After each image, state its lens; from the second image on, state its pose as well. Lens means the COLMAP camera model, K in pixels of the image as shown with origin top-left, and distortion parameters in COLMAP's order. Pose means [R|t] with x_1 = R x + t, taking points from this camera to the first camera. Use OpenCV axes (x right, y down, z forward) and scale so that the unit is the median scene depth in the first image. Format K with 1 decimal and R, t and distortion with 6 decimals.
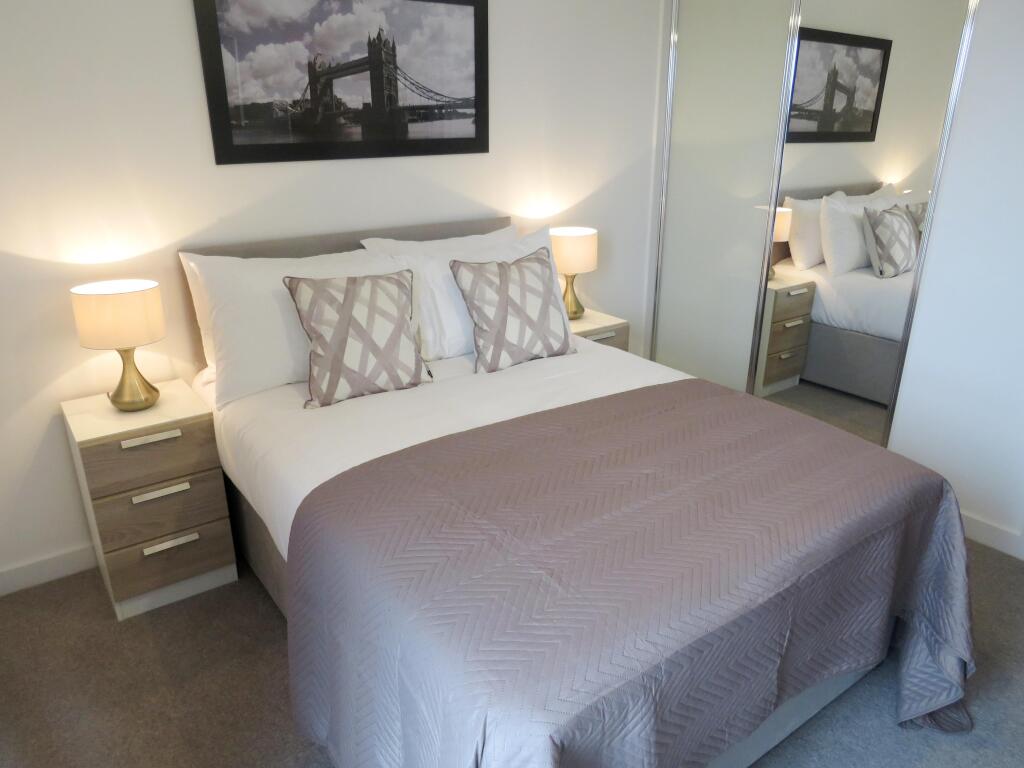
lens RADIAL K [[737.8, 0, 518.5], [0, 737.8, 374.1], [0, 0, 1]] dist [-0.013847, 0.032284]
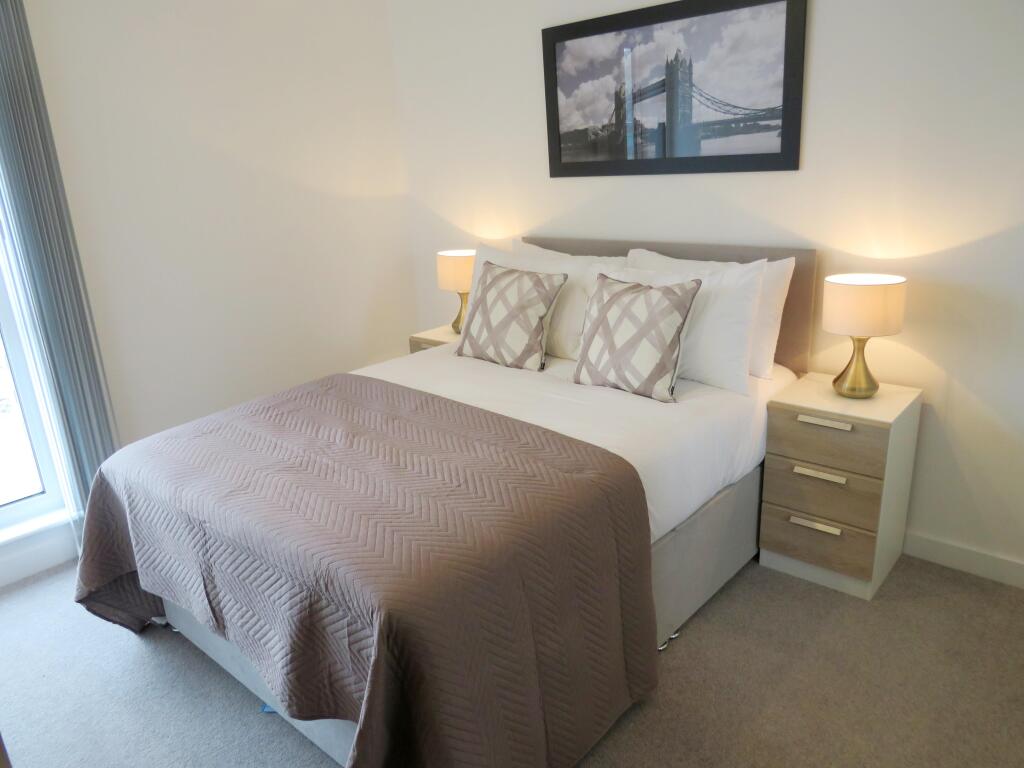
lens RADIAL K [[737.8, 0, 520.9], [0, 737.8, 392.4], [0, 0, 1]] dist [-0.013847, 0.032284]
pose [[0.226066, 0.300546, -0.926588, 0.865169], [-0.269012, 0.933484, 0.237150, -0.203637], [0.936230, 0.195652, 0.291880, 0.580282]]
